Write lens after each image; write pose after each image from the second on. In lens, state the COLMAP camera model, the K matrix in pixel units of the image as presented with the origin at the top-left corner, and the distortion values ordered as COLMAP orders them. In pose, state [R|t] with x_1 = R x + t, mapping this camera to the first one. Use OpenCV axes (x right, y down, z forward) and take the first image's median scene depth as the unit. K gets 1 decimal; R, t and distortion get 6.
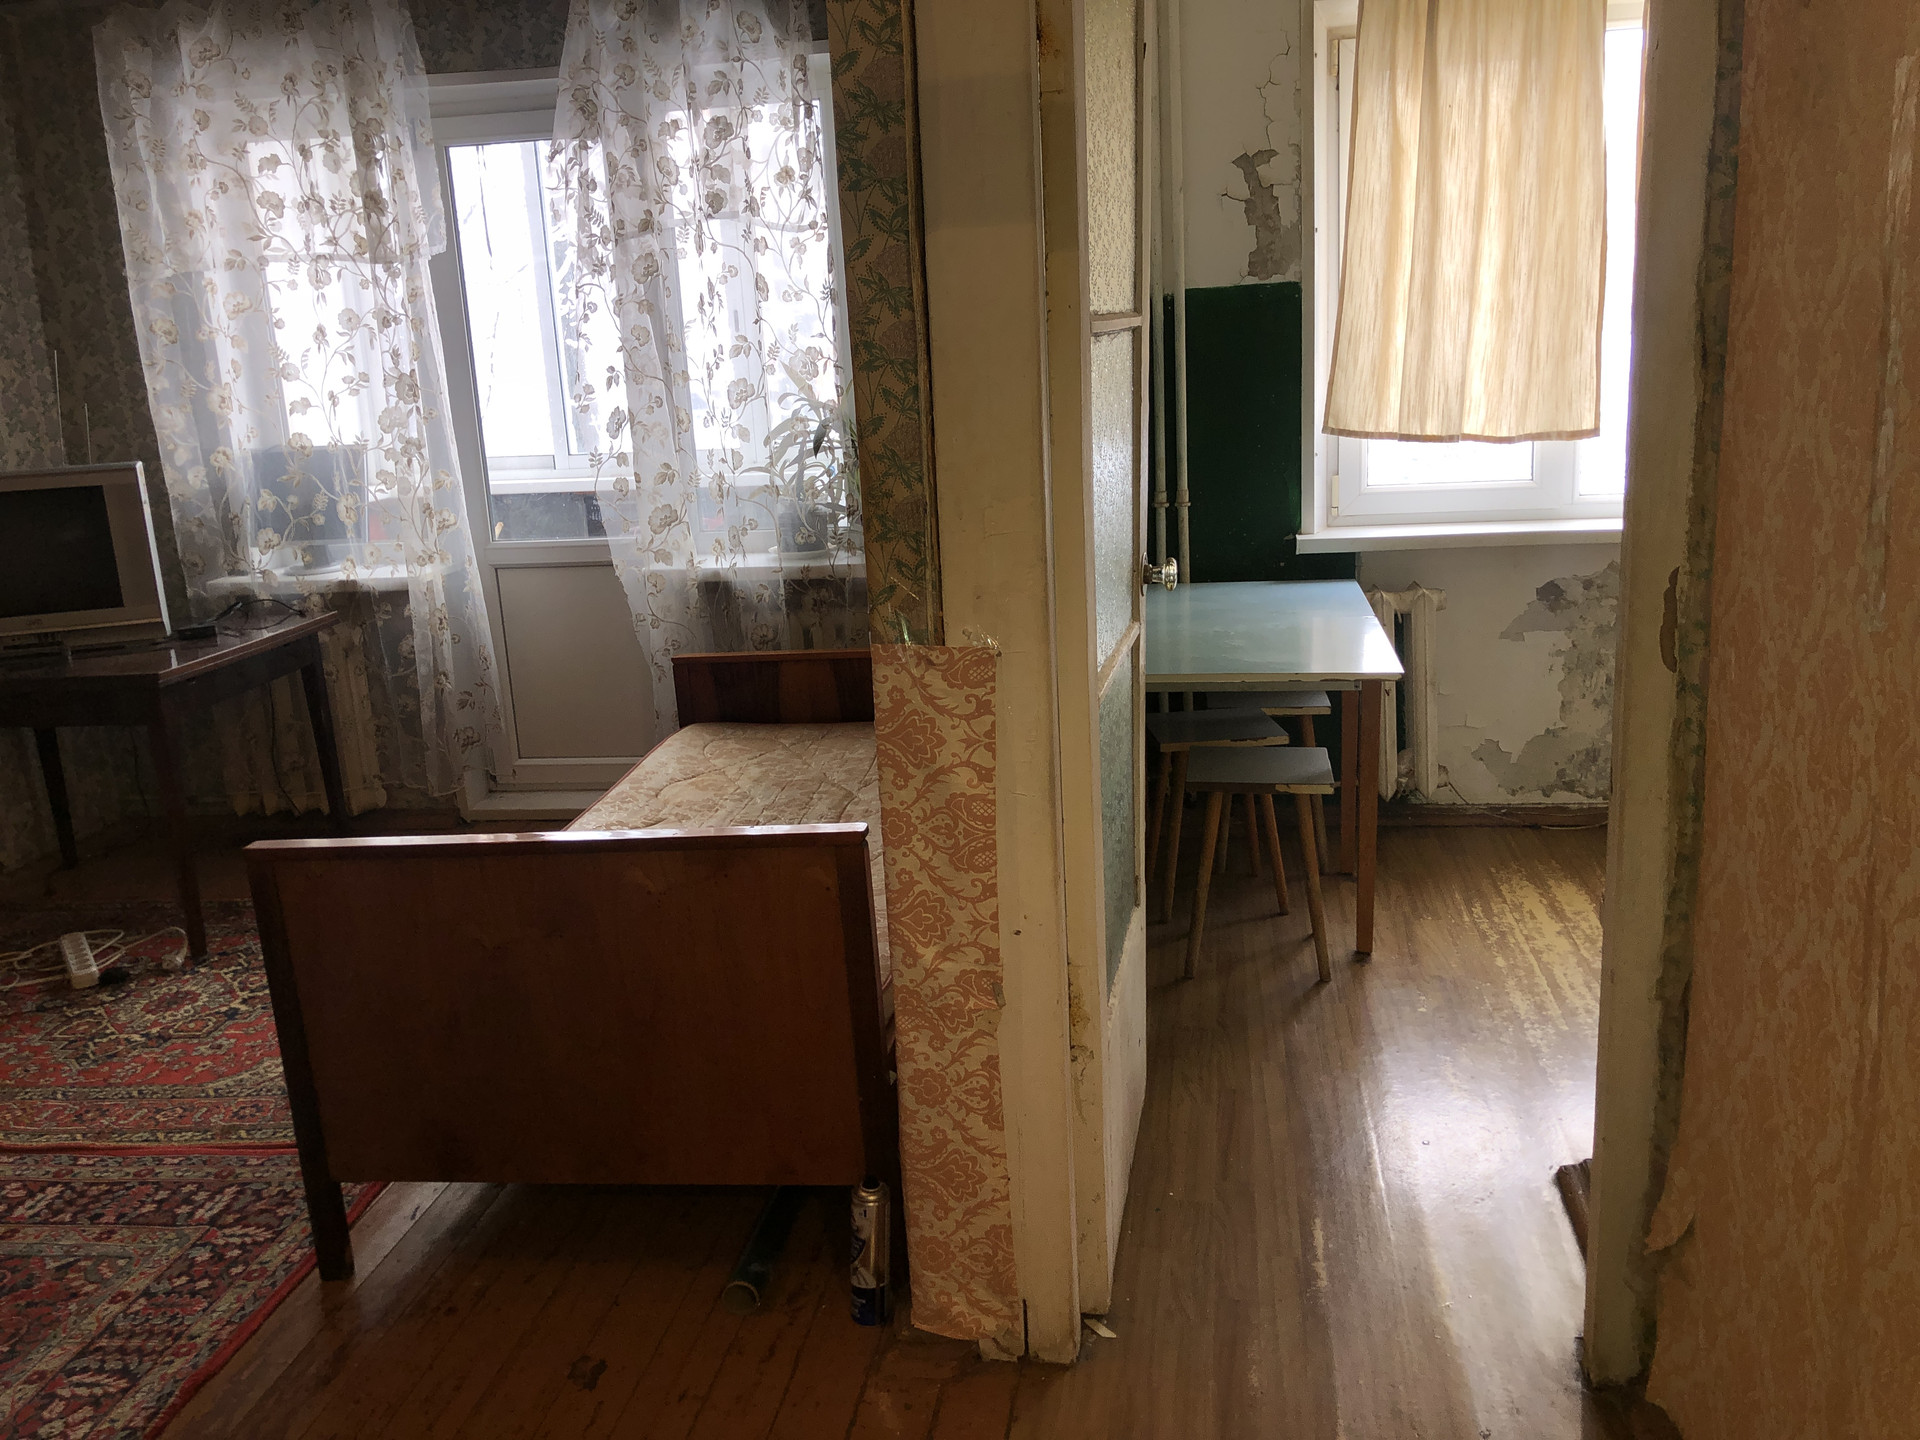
lens RADIAL K [[1576.7, 0, 951.2], [0, 1576.7, 708.0], [0, 0, 1]] dist [0.038846, -0.049310]
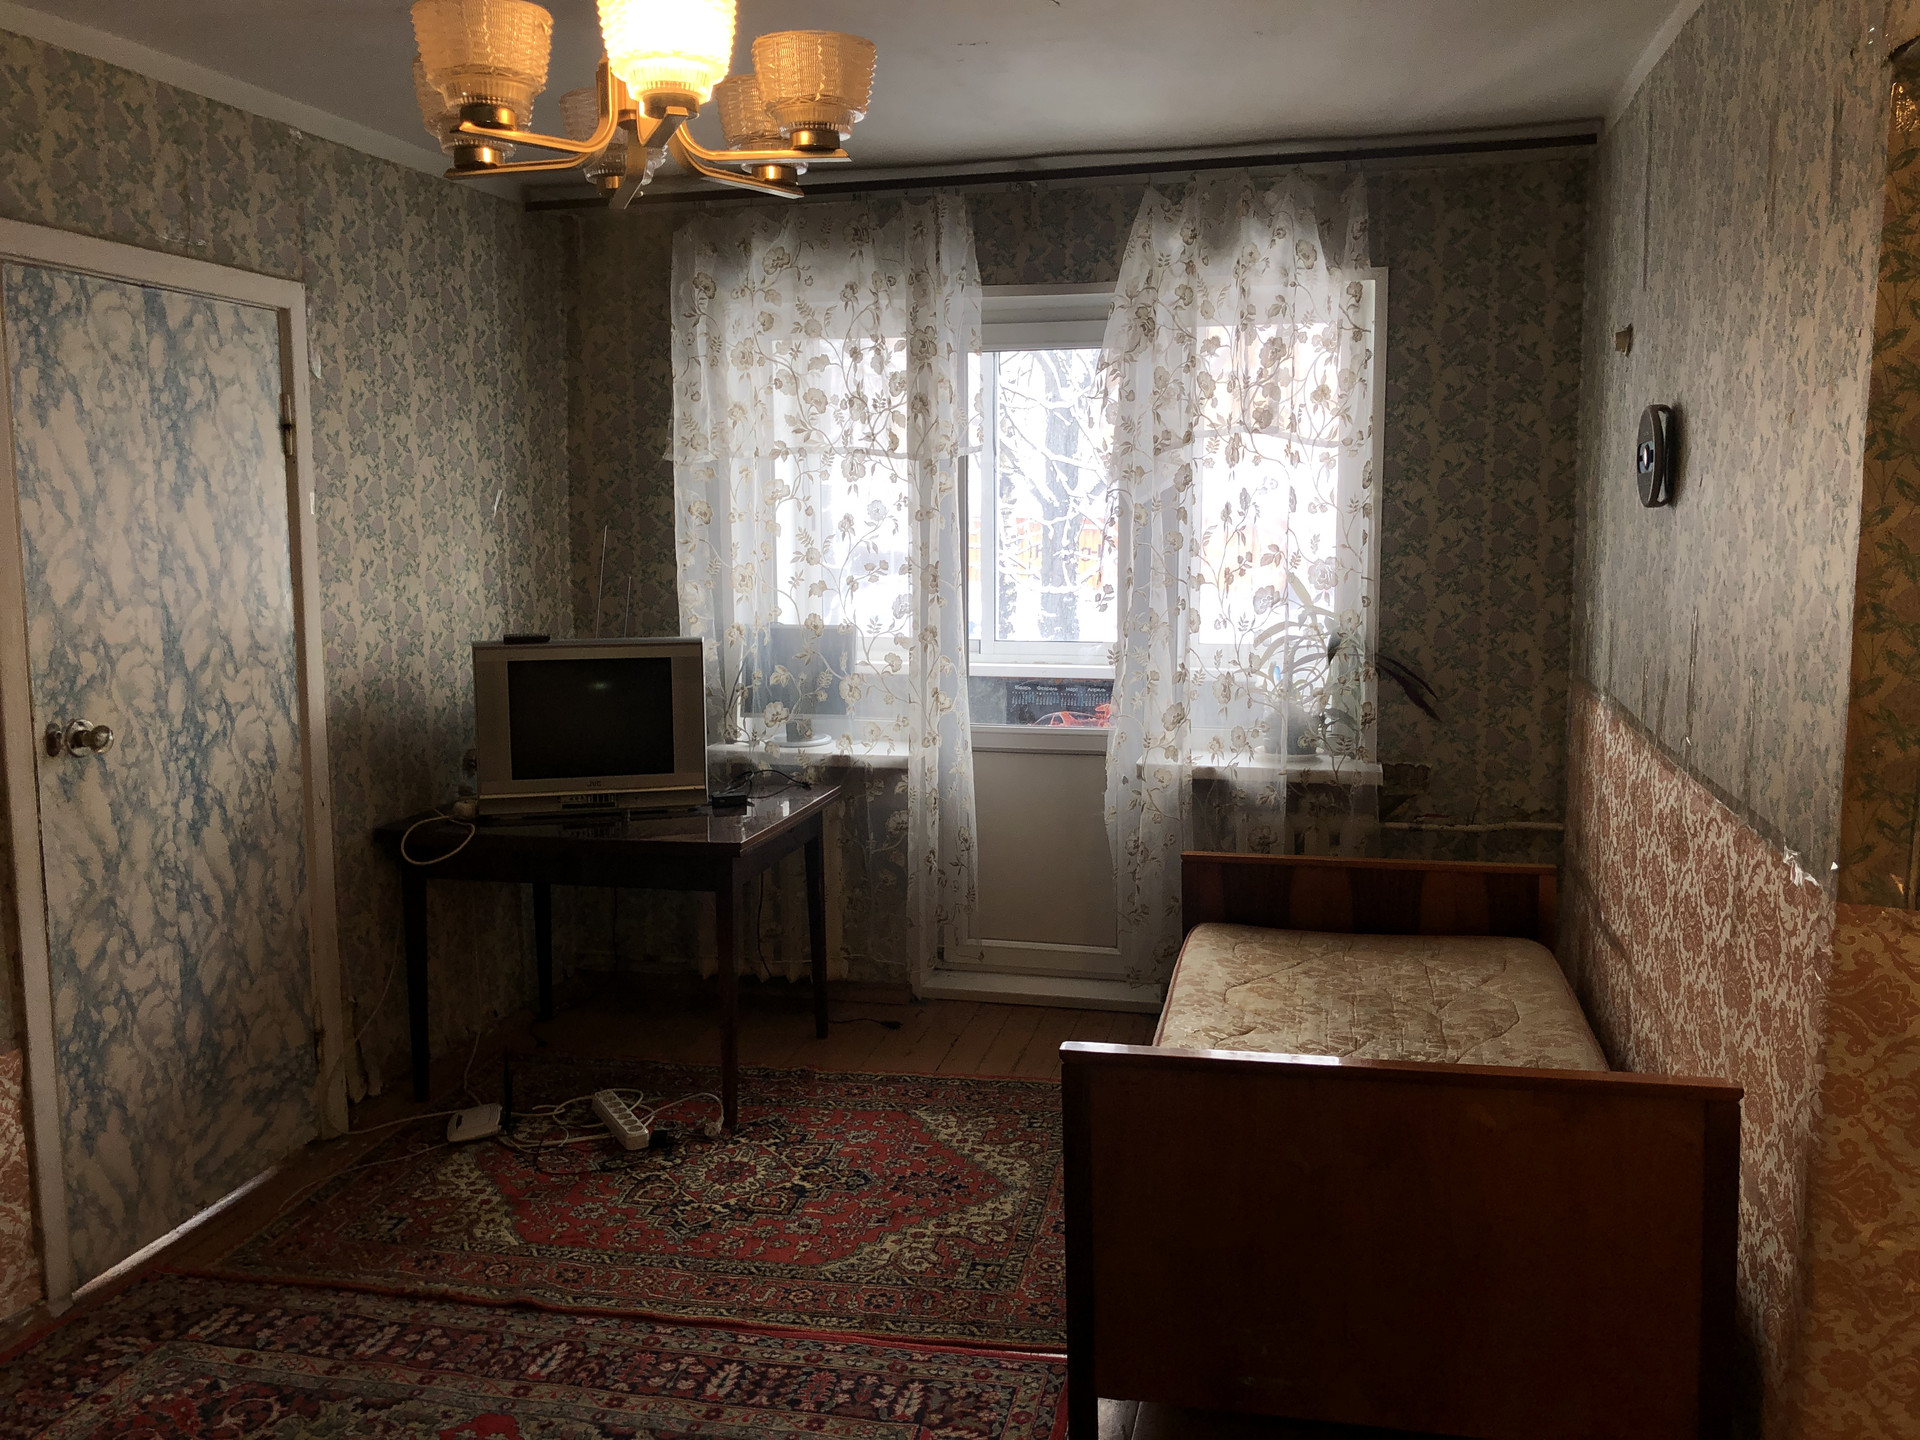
lens RADIAL K [[1576.7, 0, 955.5], [0, 1576.7, 718.4], [0, 0, 1]] dist [0.038846, -0.049310]
pose [[0.994875, 0.059224, -0.081951, -0.244585], [-0.067194, 0.992898, -0.098176, -0.010001], [0.075555, 0.103179, 0.991789, -0.015013]]
